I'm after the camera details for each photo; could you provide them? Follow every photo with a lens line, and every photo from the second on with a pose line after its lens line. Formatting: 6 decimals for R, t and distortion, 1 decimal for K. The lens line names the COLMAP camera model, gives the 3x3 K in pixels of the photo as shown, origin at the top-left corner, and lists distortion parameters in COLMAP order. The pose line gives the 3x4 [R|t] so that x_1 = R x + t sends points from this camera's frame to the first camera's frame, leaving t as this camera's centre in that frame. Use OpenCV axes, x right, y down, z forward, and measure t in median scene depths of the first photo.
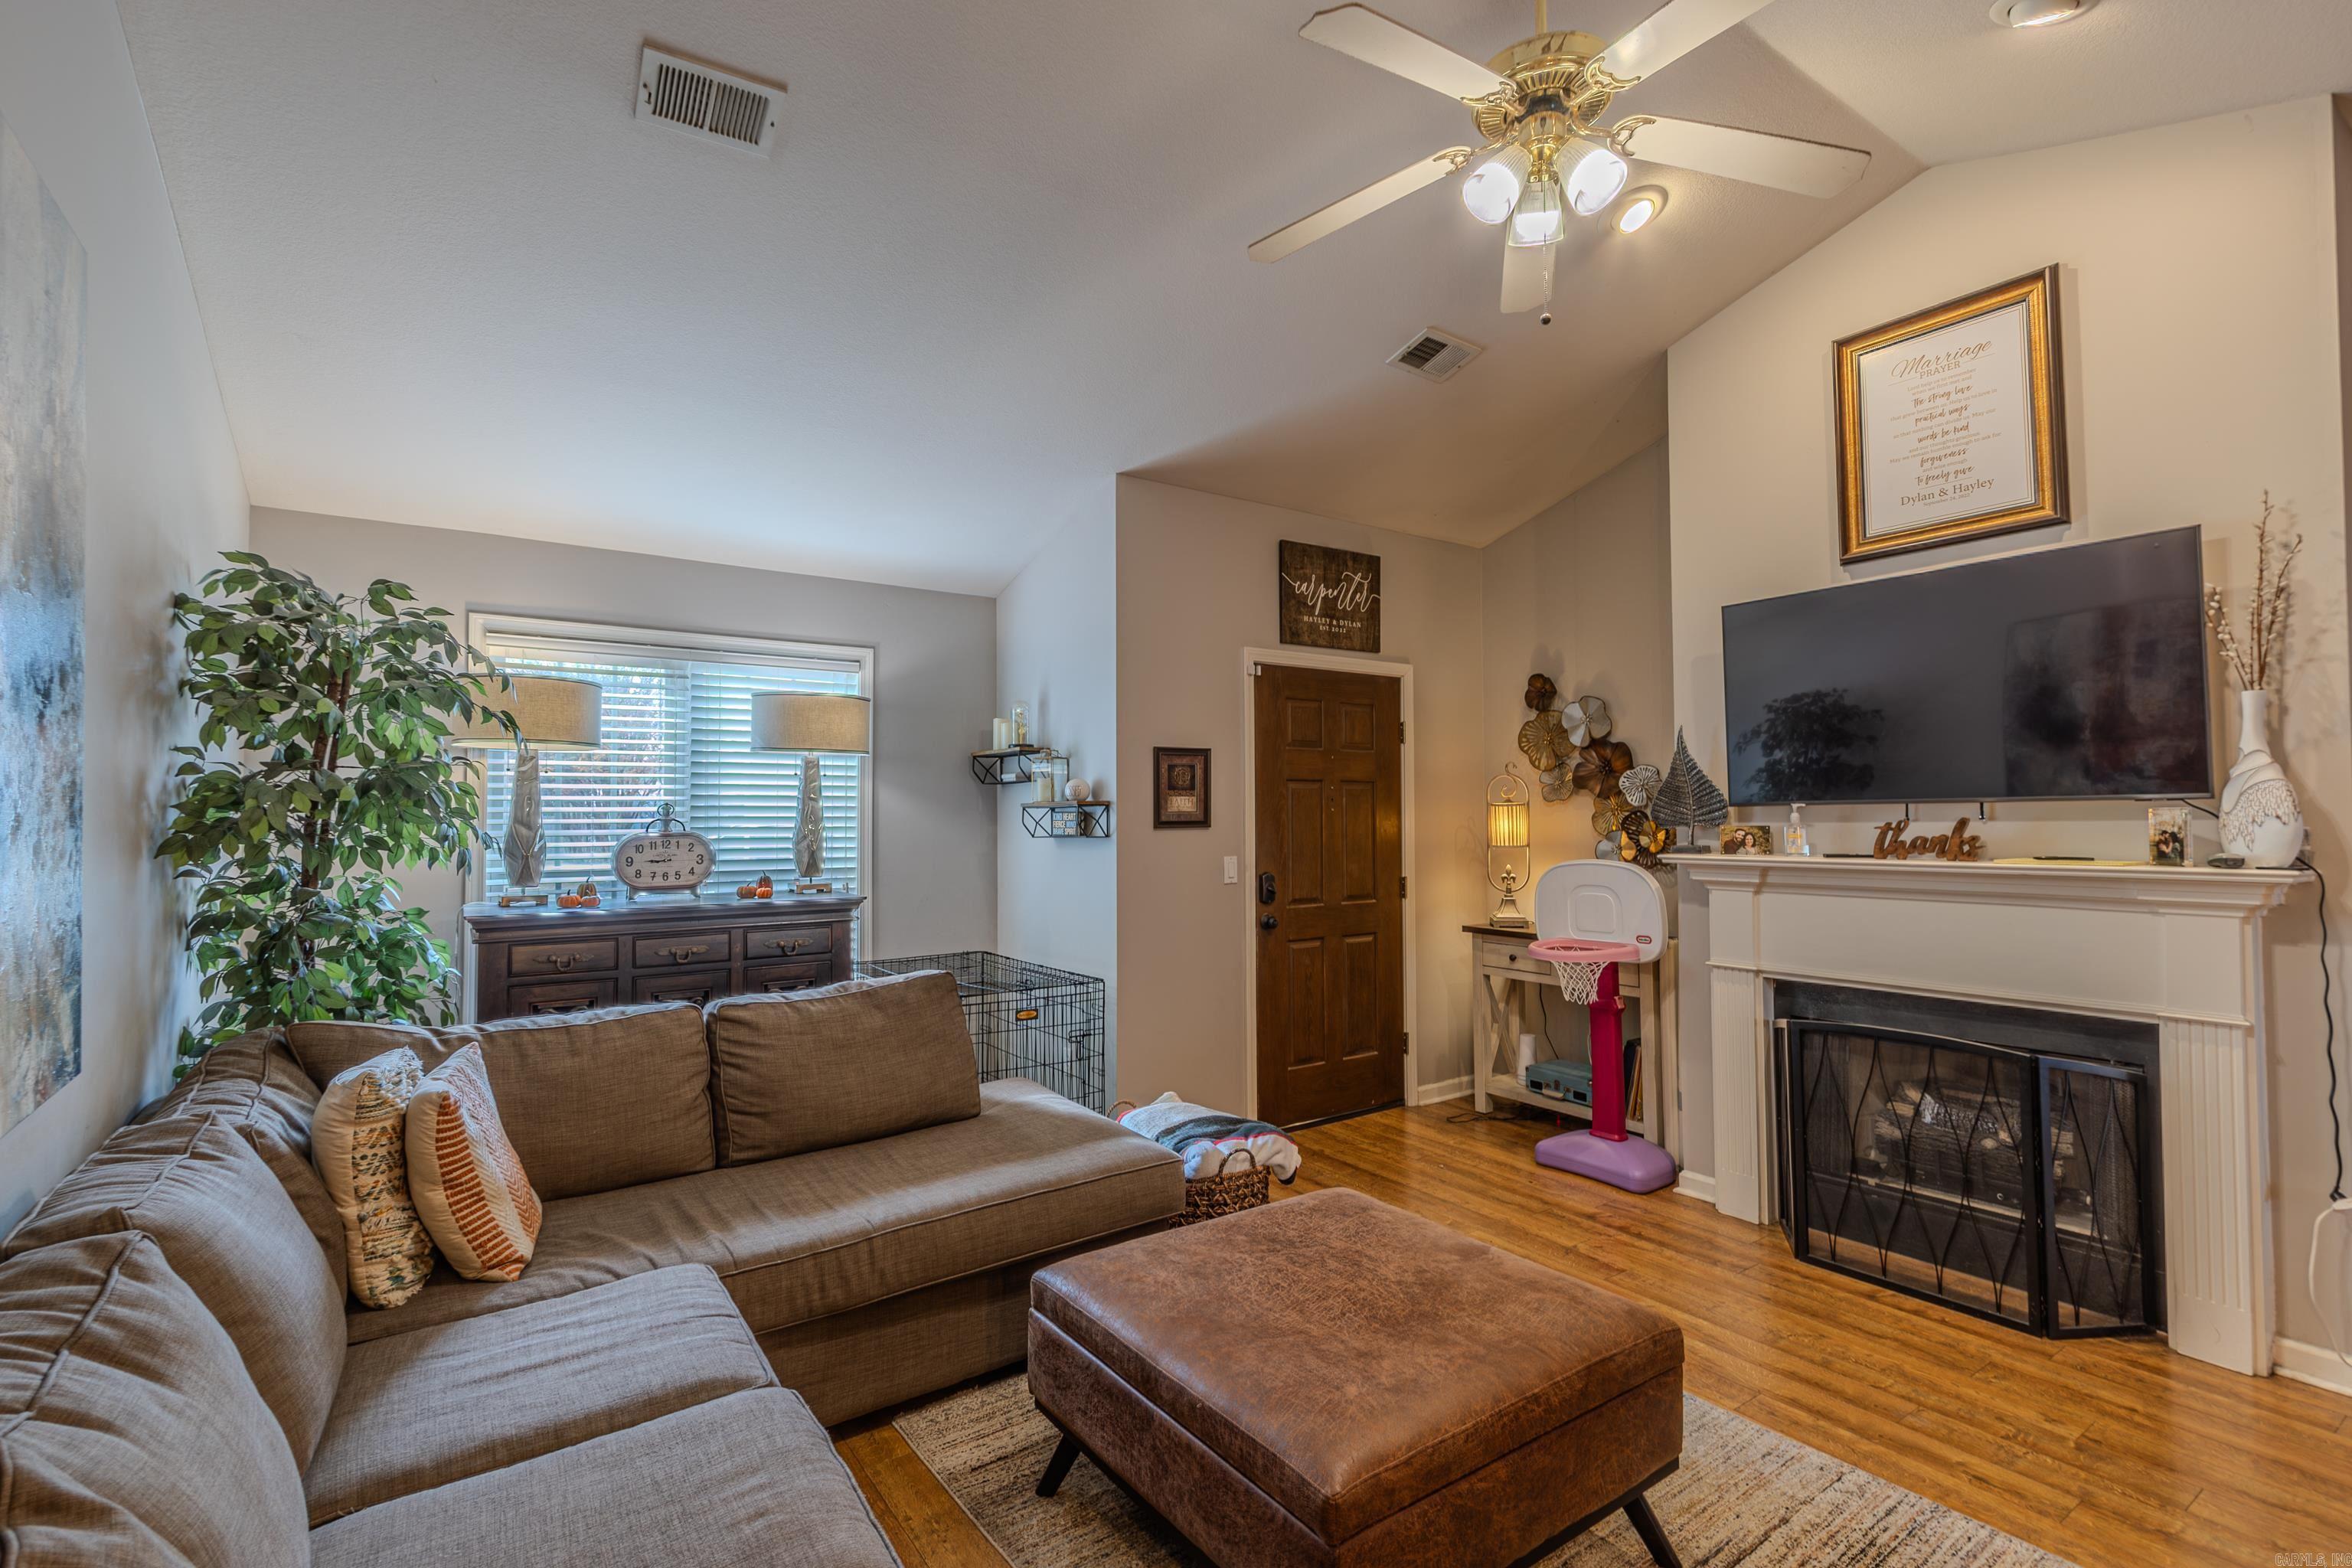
lens RADIAL K [[1077.0, 0, 1162.4], [0, 1077.0, 778.1], [0, 0, 1]] dist [0.001035, -0.000584]
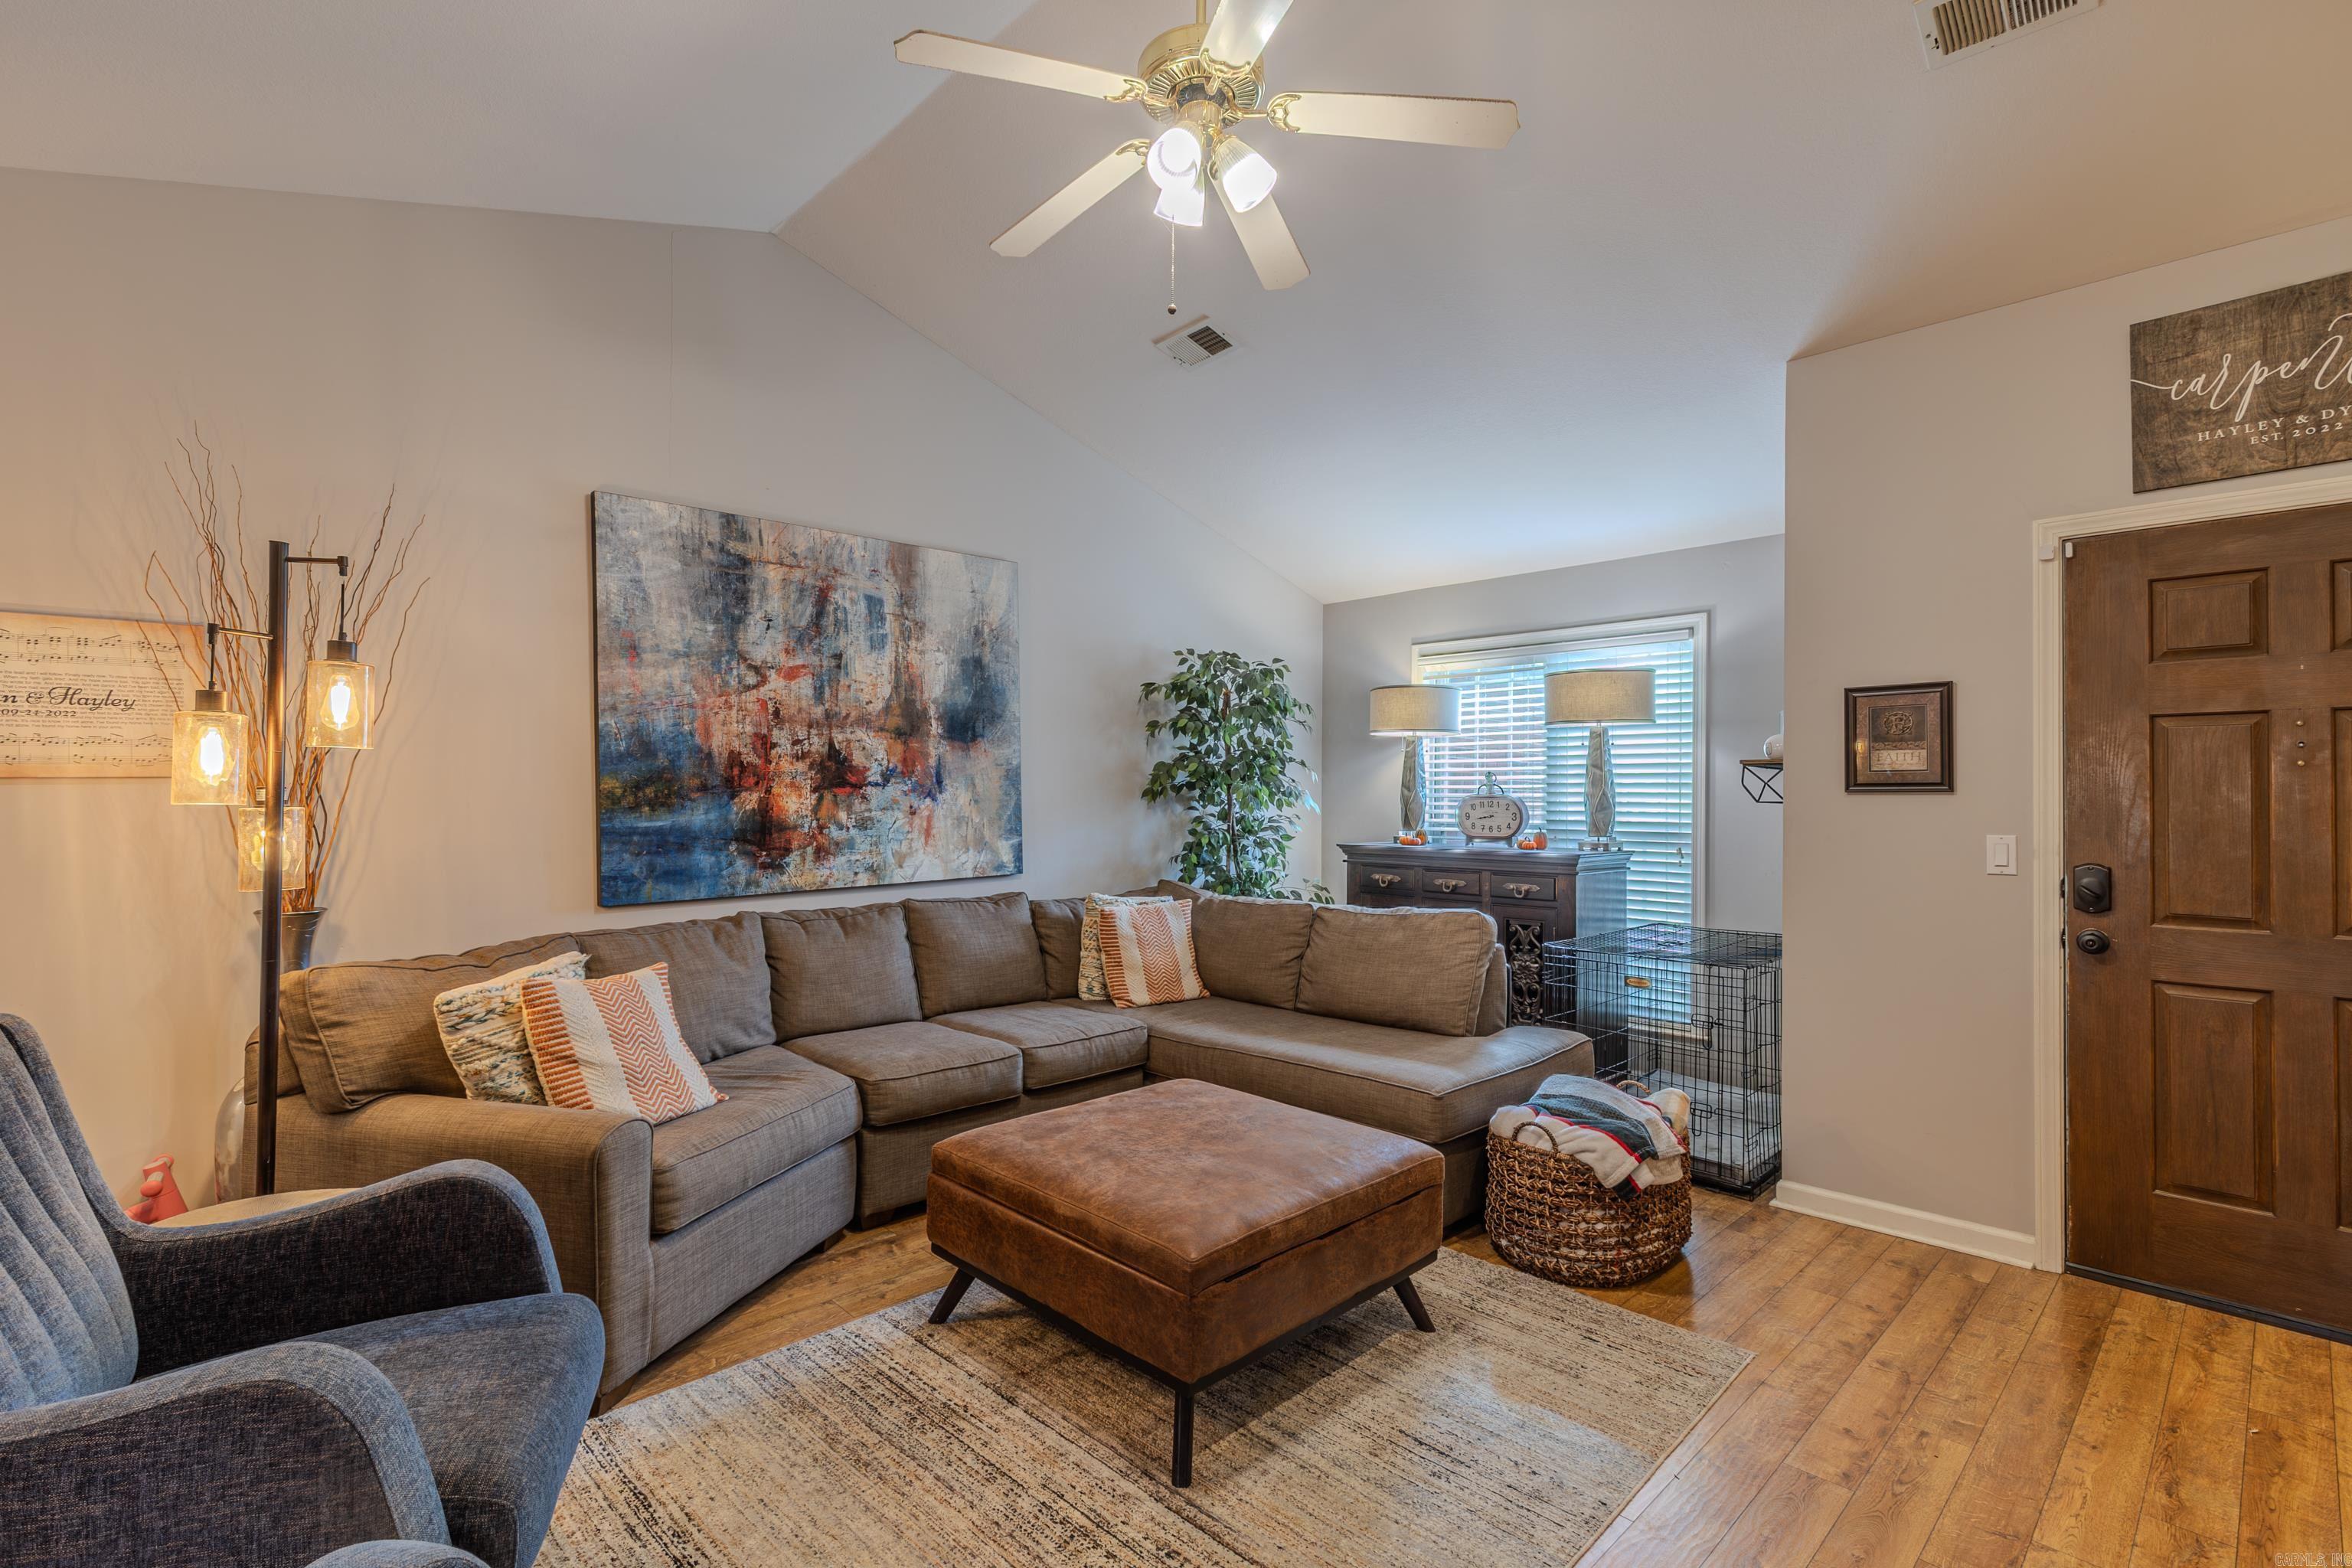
lens RADIAL K [[1065.7, 0, 1177.7], [0, 1065.7, 782.2], [0, 0, 1]] dist [-0.000347, -0.000902]
pose [[0.169574, -0.011506, -0.985450, 0.654246], [0.022330, 0.999720, -0.007830, 0.033785], [0.985264, -0.020677, 0.169784, 0.380123]]
